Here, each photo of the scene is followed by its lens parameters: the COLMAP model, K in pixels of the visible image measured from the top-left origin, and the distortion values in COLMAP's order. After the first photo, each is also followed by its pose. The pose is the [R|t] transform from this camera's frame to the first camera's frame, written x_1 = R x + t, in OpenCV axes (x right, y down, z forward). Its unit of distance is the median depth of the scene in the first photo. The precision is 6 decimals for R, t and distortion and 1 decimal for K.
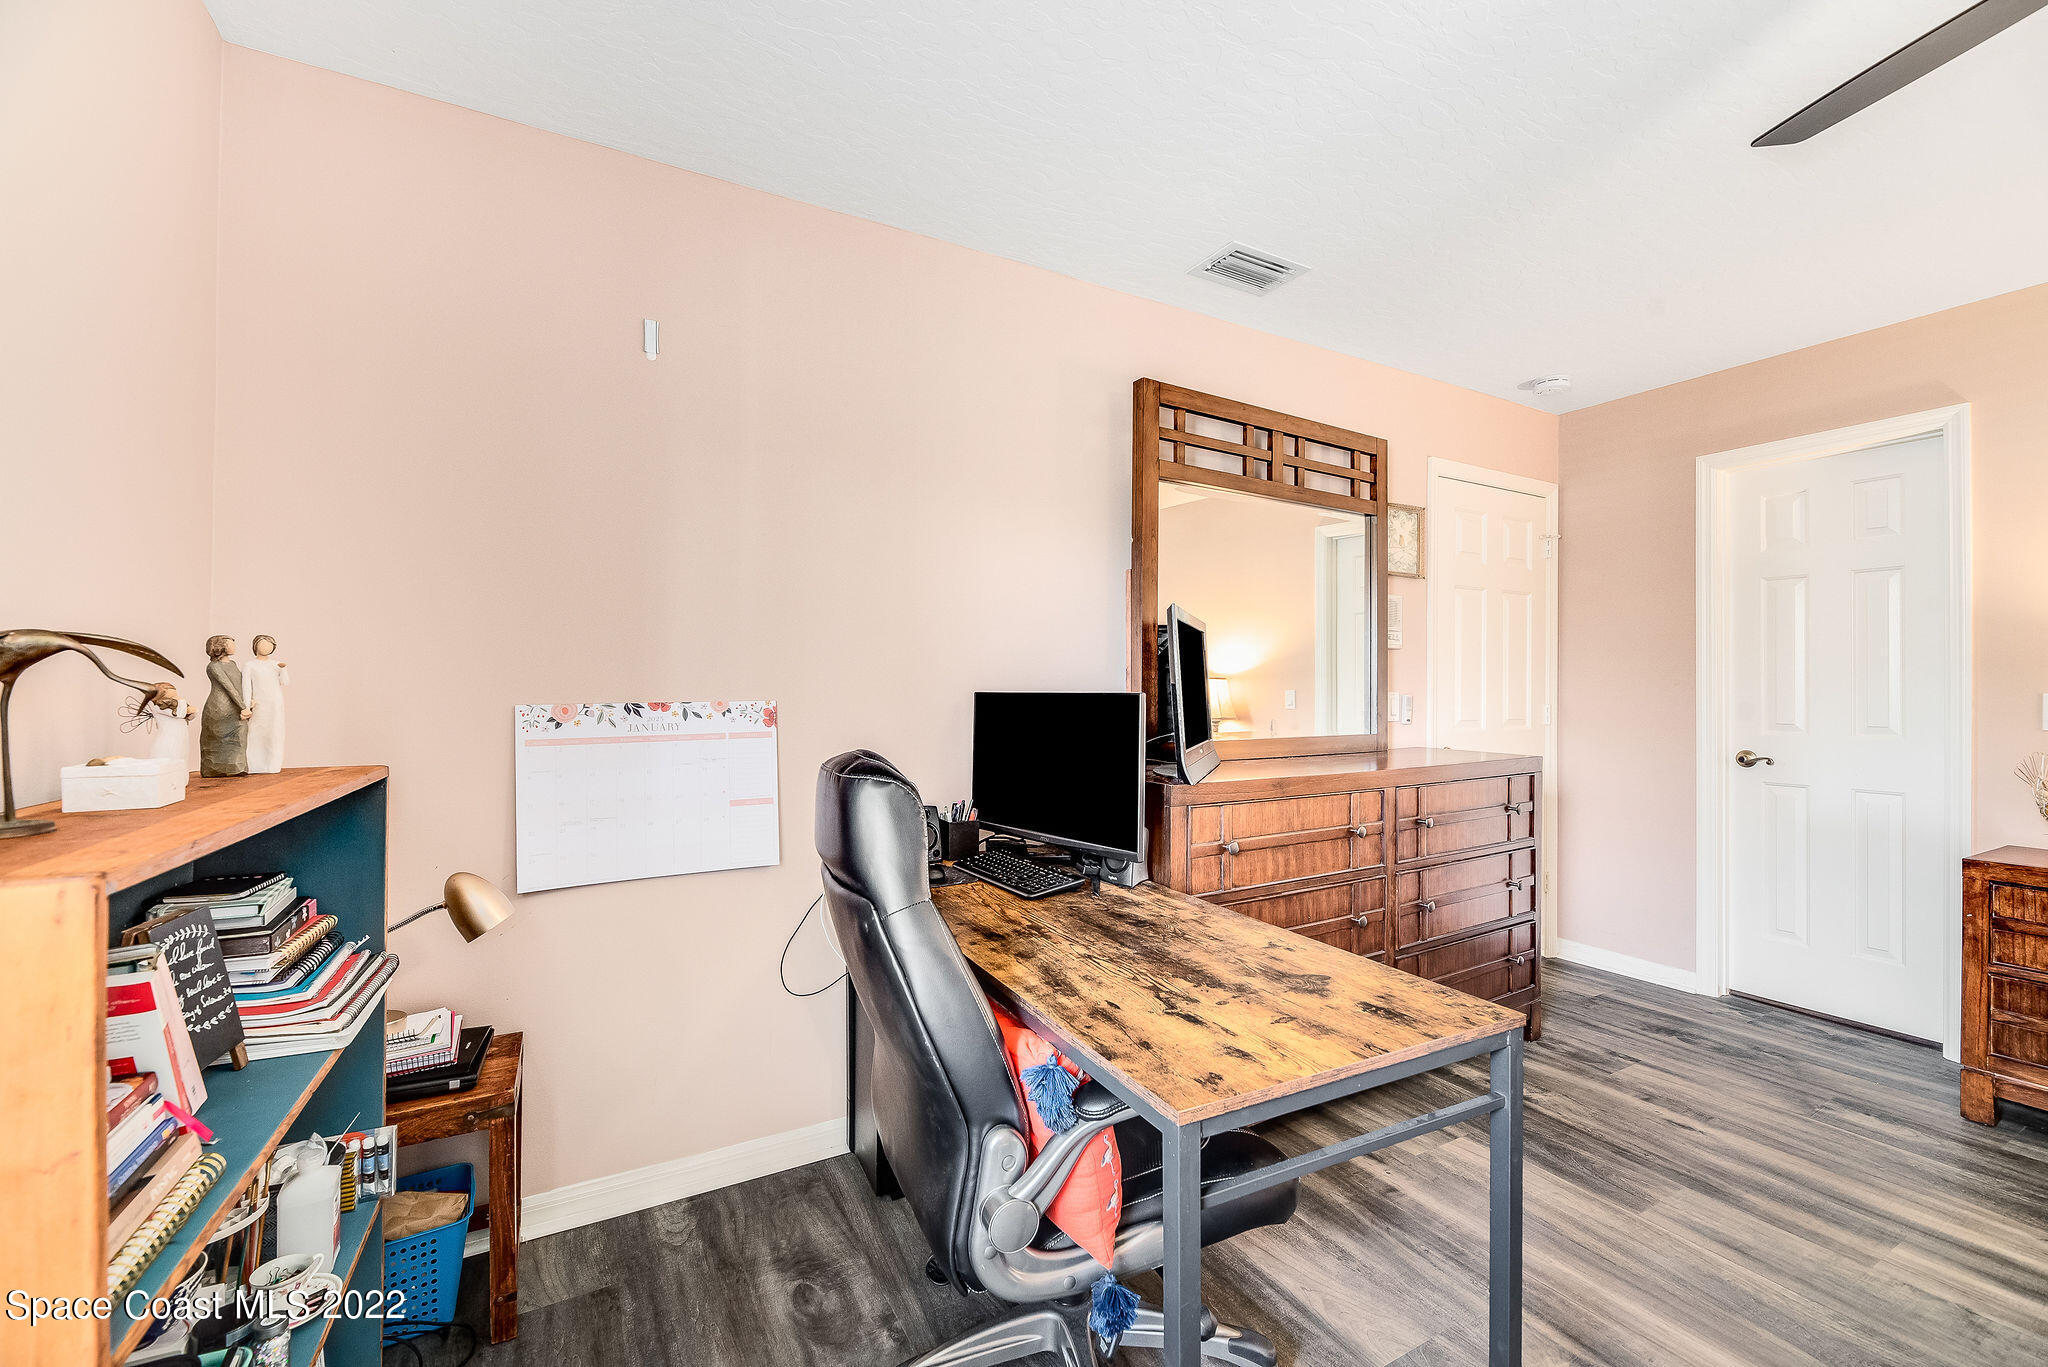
lens RADIAL K [[833.4, 0, 1029.5], [0, 833.4, 694.2], [0, 0, 1]] dist [-0.000448, -0.000040]
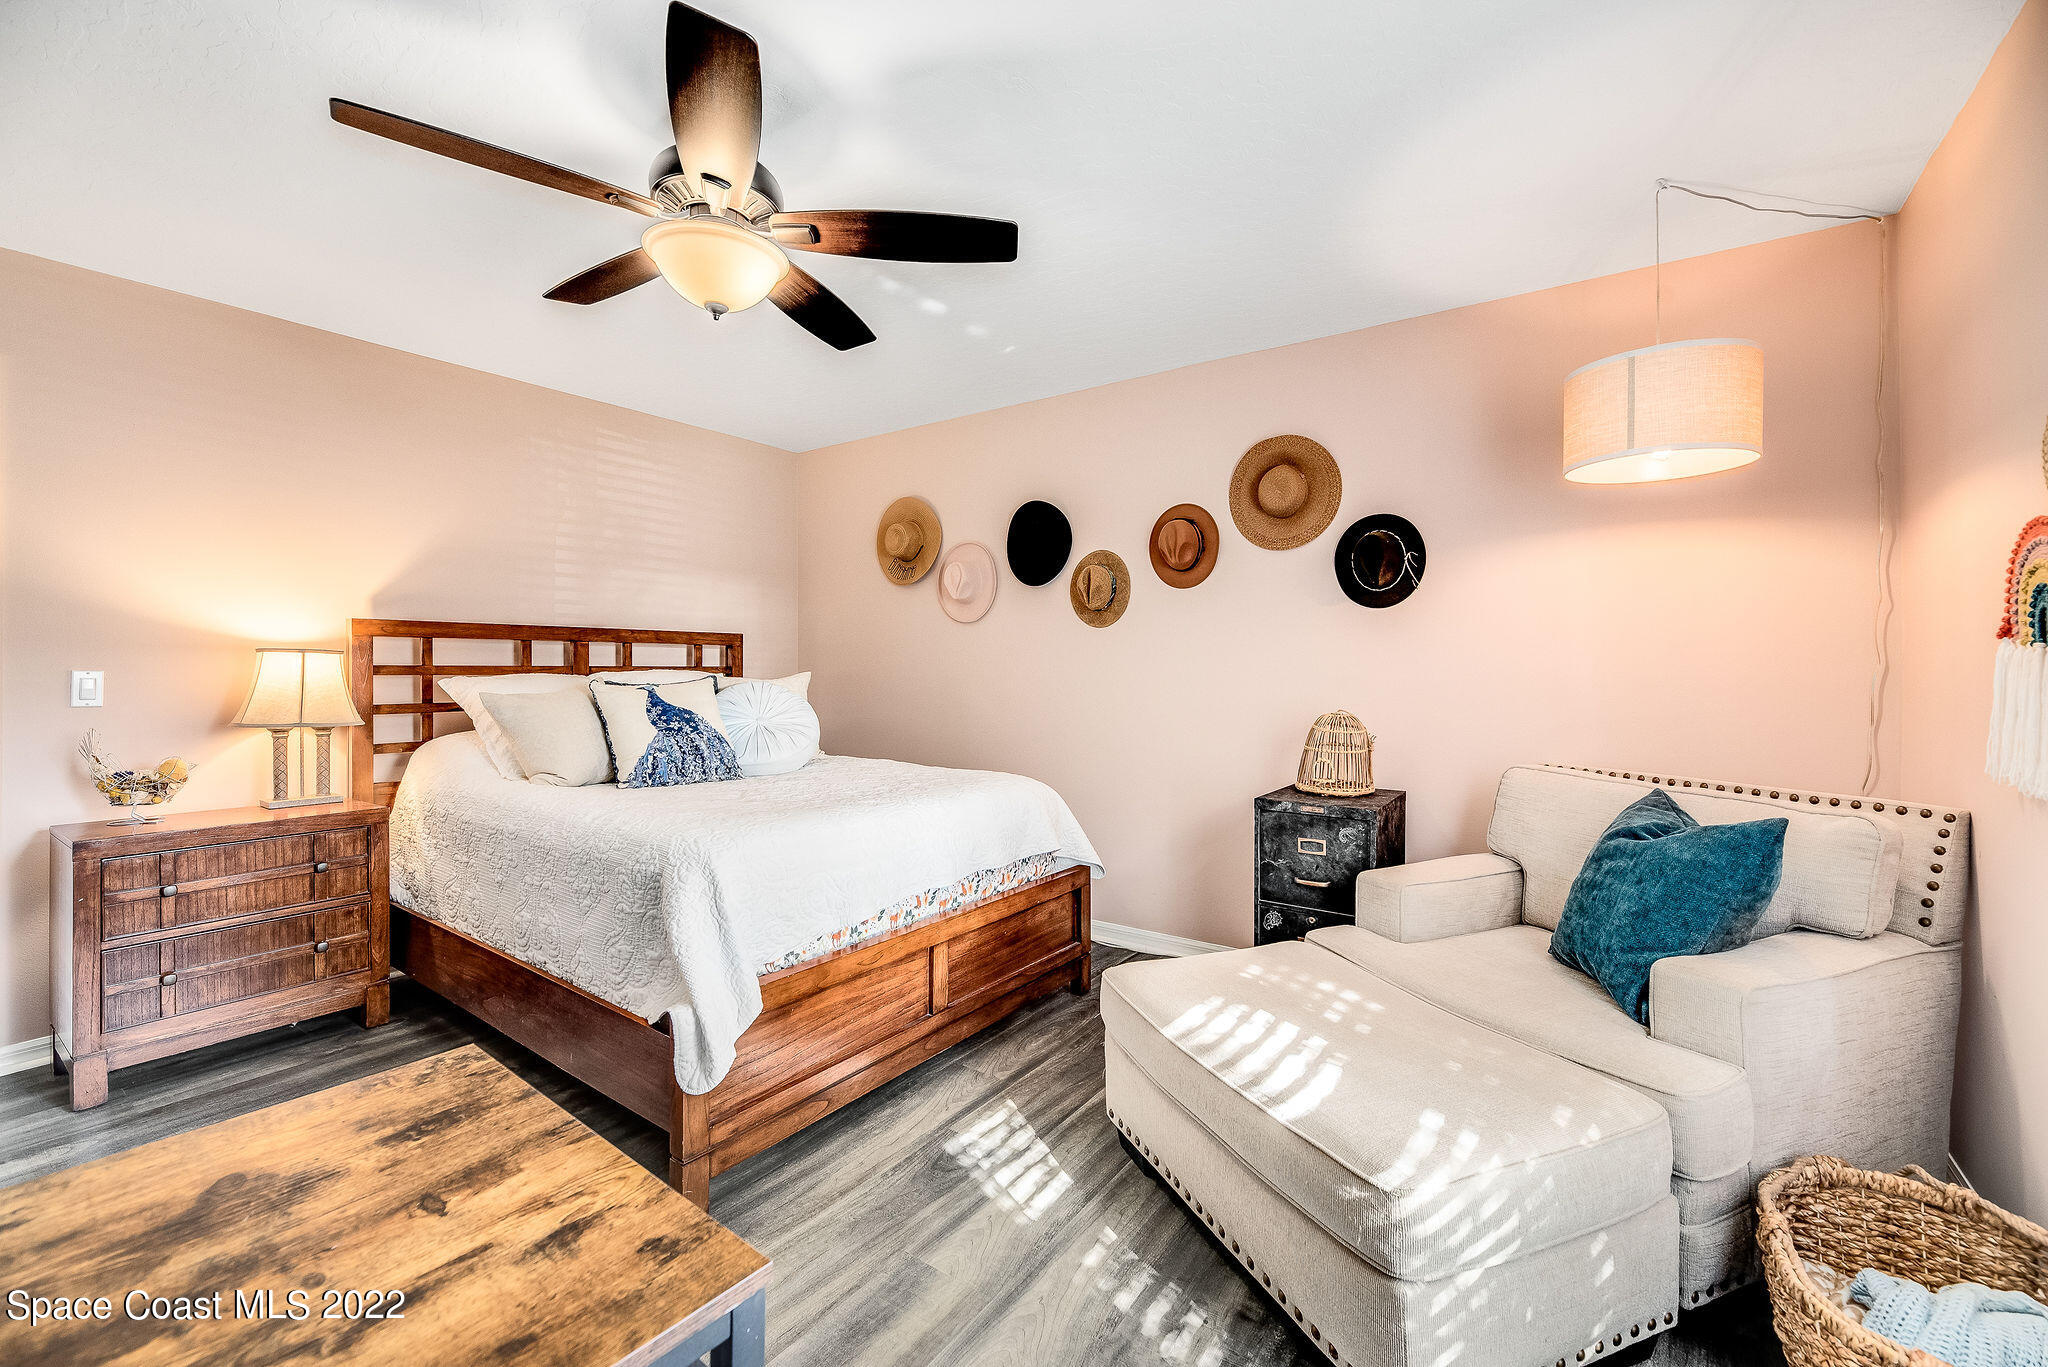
lens RADIAL K [[827.4, 0, 1028.4], [0, 827.4, 677.0], [0, 0, 1]] dist [0.002504, -0.003083]
pose [[-0.440497, -0.004799, 0.897741, -0.397084], [-0.004471, 0.999985, 0.003152, -0.001428], [-0.897743, -0.002625, -0.440512, 0.802891]]
